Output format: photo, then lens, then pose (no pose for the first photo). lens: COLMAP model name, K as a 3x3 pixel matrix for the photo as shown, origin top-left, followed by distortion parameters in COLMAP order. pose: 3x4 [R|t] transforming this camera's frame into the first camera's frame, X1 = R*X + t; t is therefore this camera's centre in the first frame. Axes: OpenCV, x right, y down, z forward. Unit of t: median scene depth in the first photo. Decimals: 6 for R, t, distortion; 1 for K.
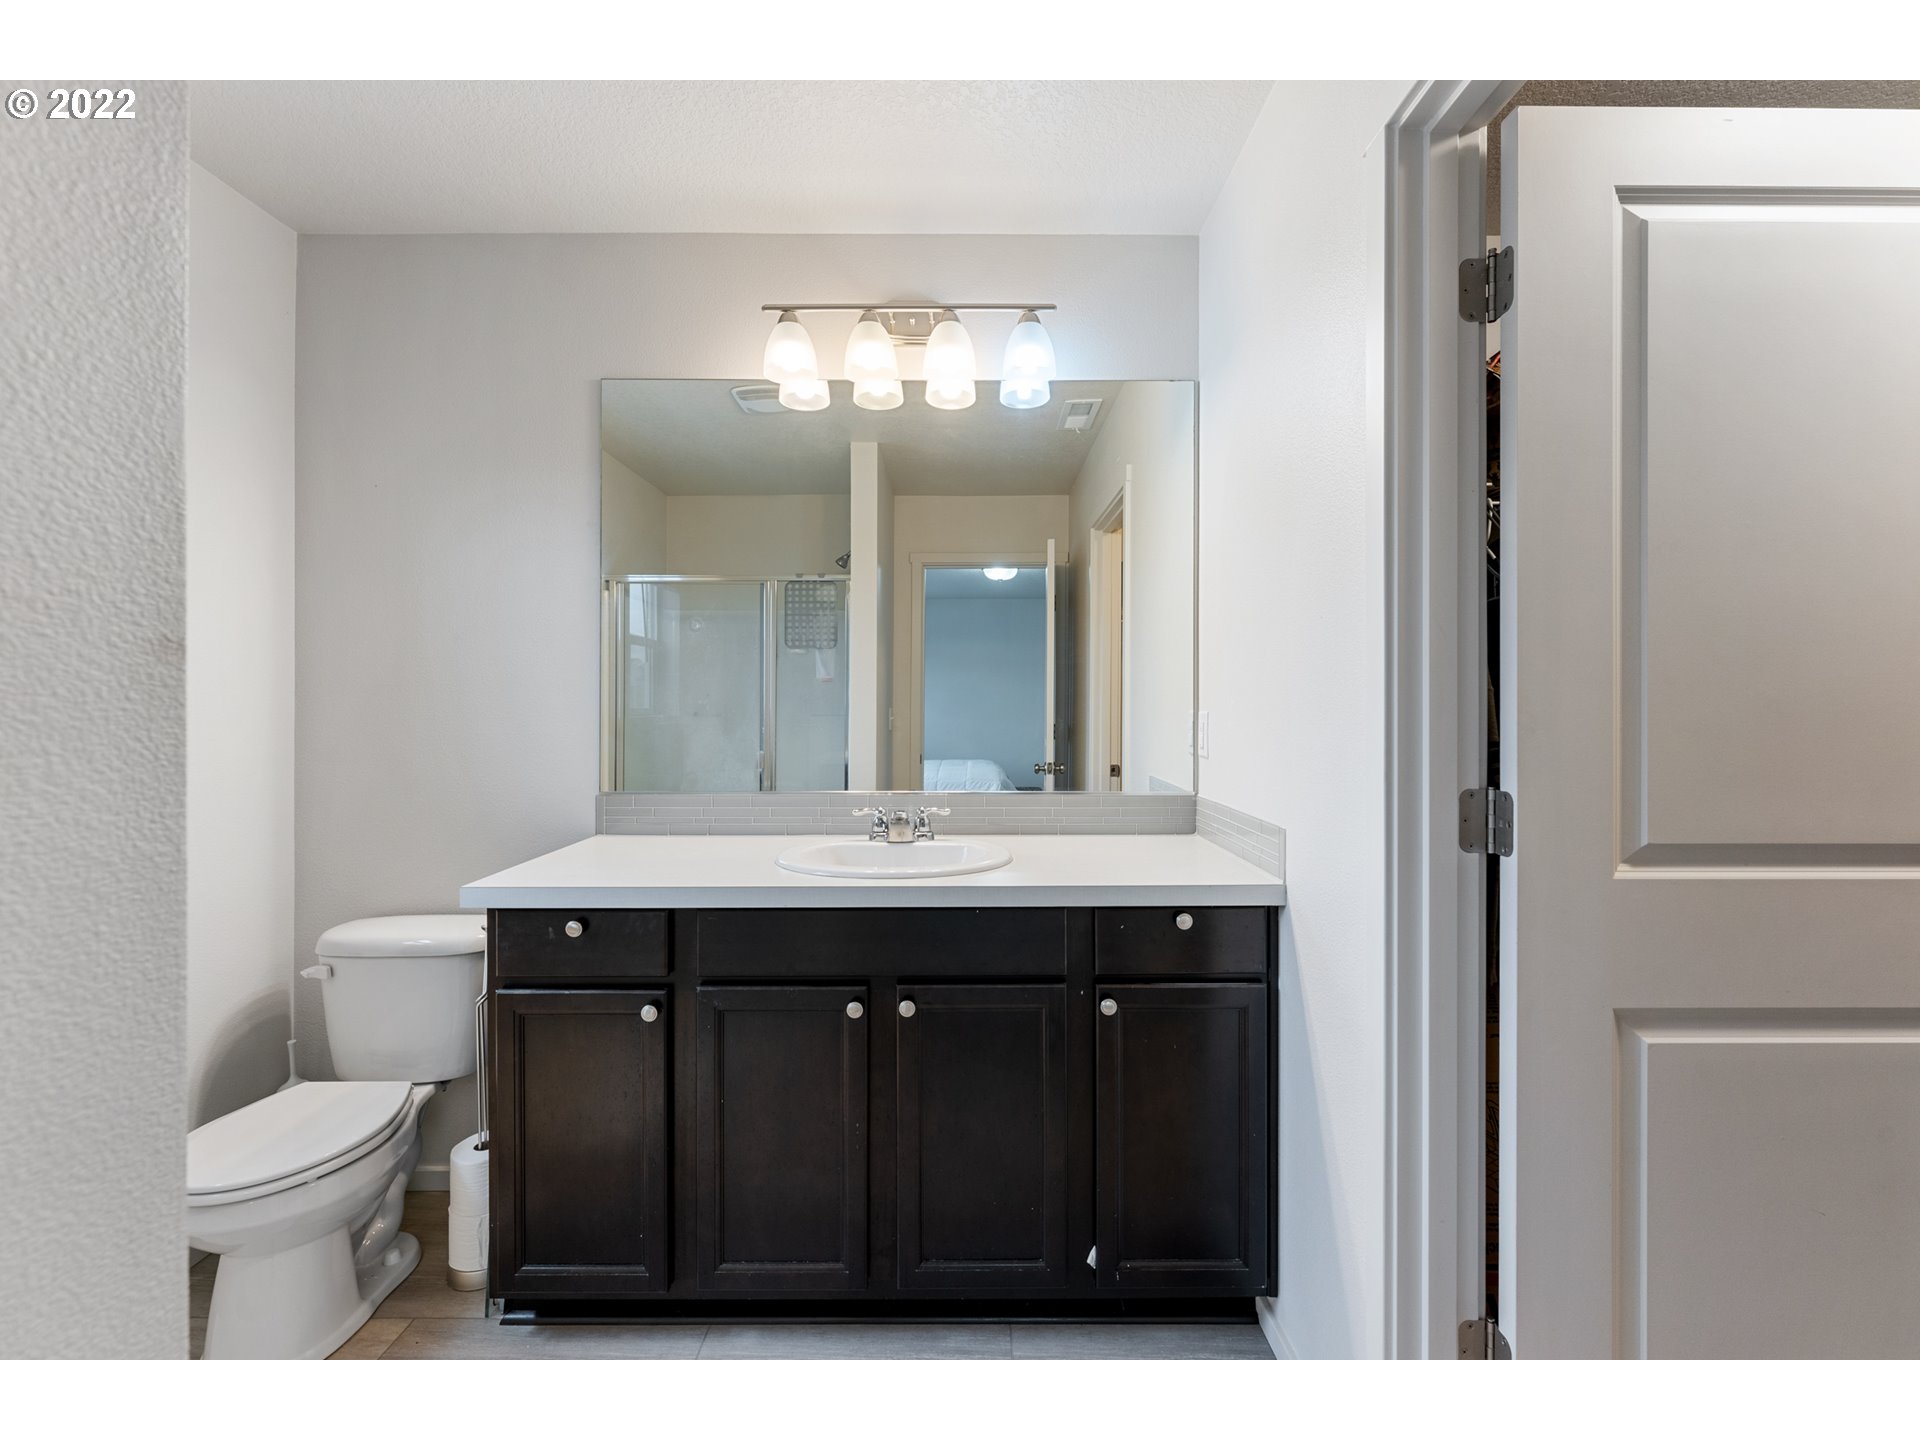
lens RADIAL K [[854.8, 0, 962.6], [0, 854.8, 700.8], [0, 0, 1]] dist [0.001320, -0.000107]
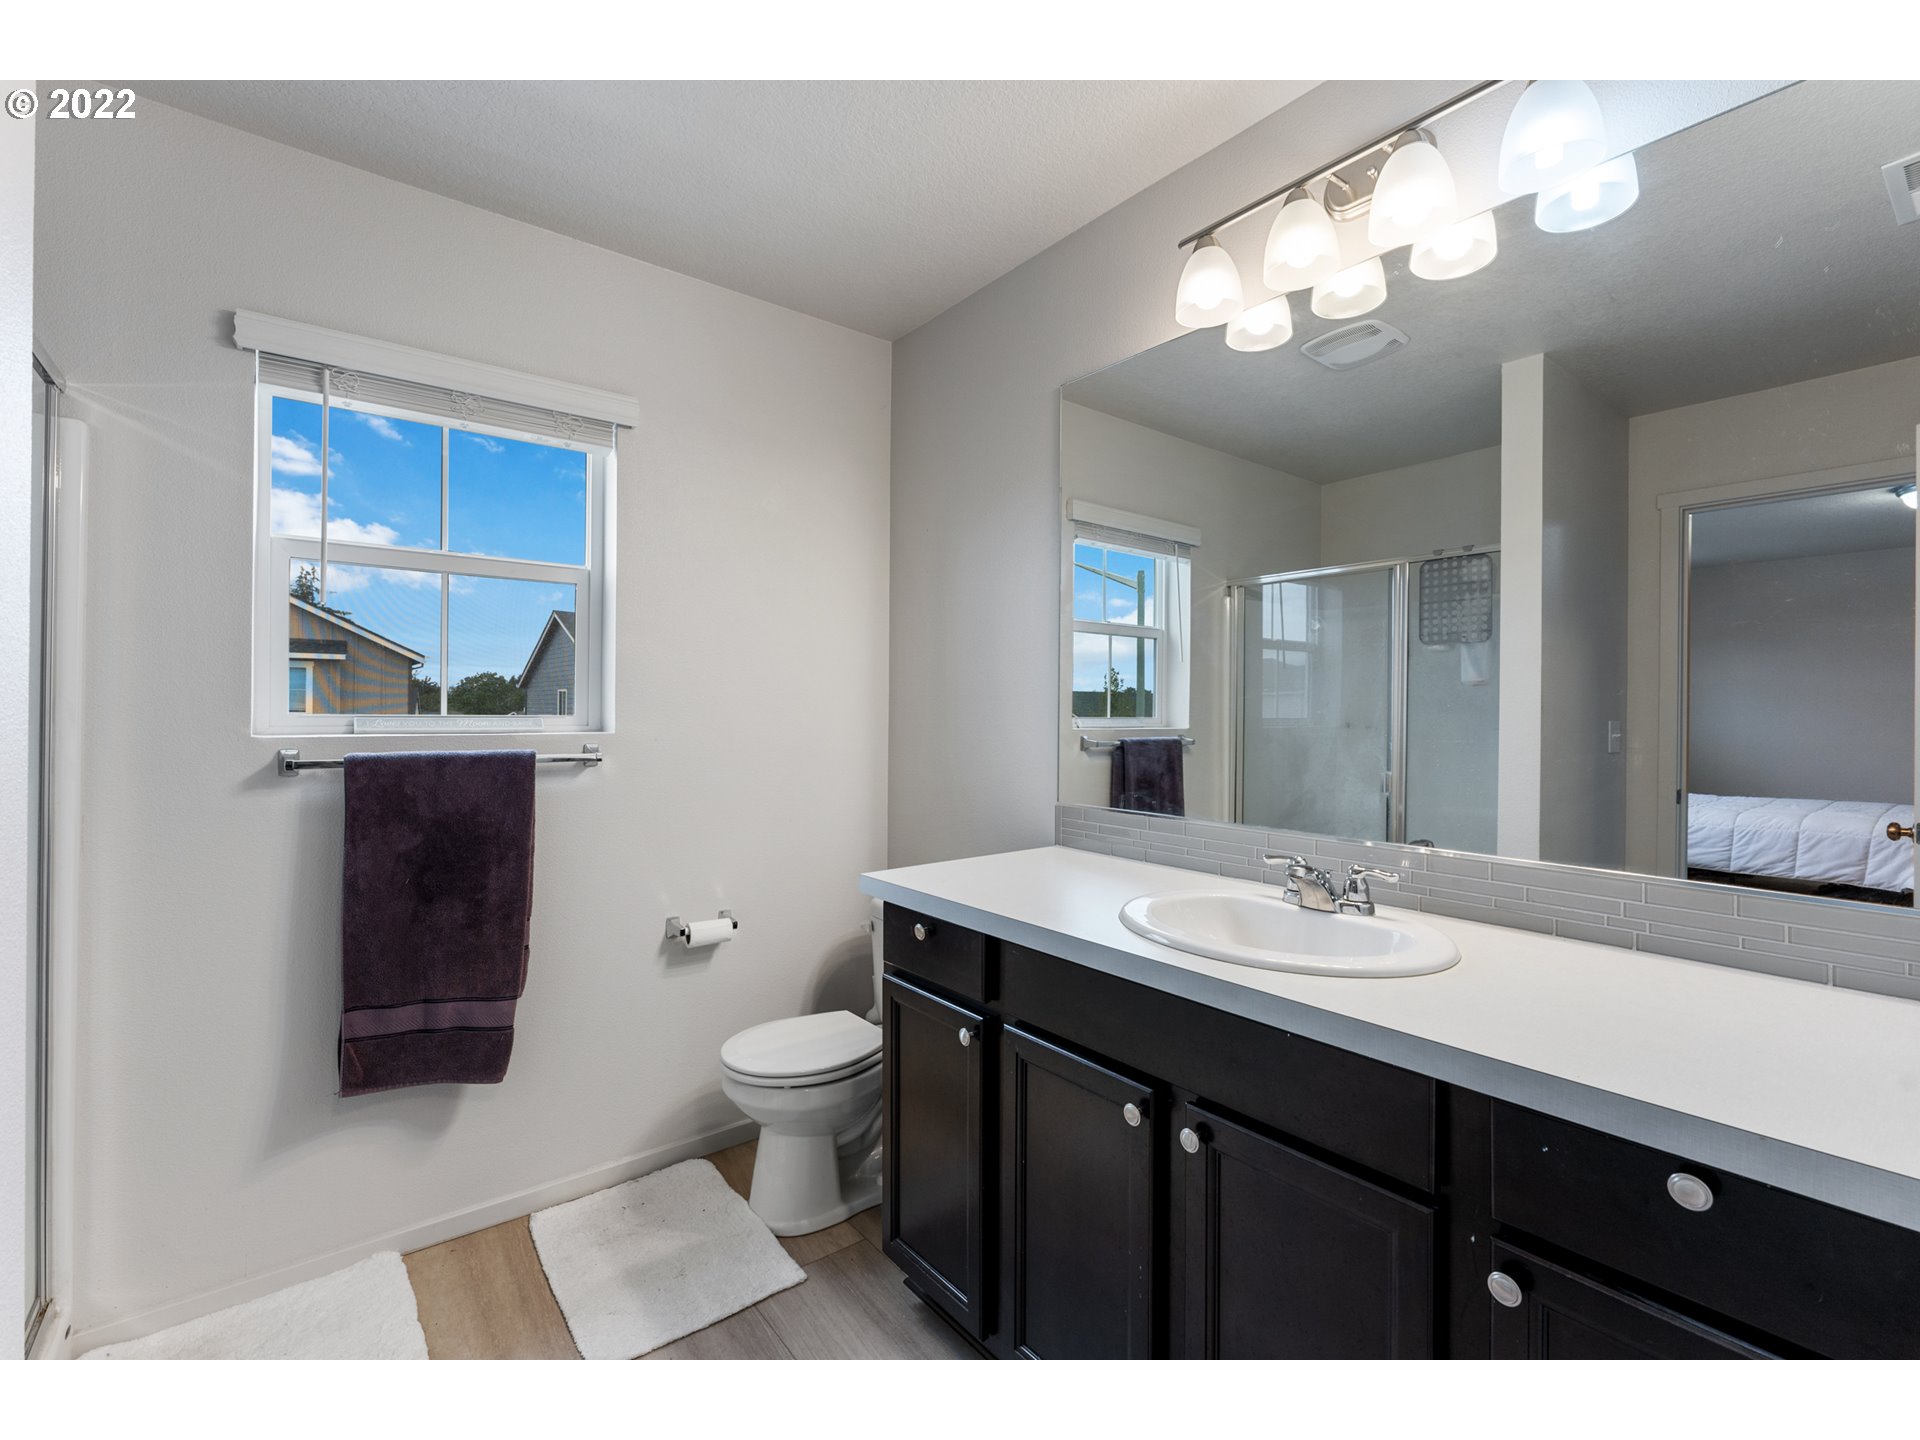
lens RADIAL K [[854.8, 0, 962.6], [0, 854.8, 700.8], [0, 0, 1]] dist [0.001320, -0.000107]
pose [[0.612638, -0.004651, -0.790350, 0.162997], [-0.004355, 0.999948, -0.009260, -0.000304], [0.790351, 0.009115, 0.612586, 0.171712]]
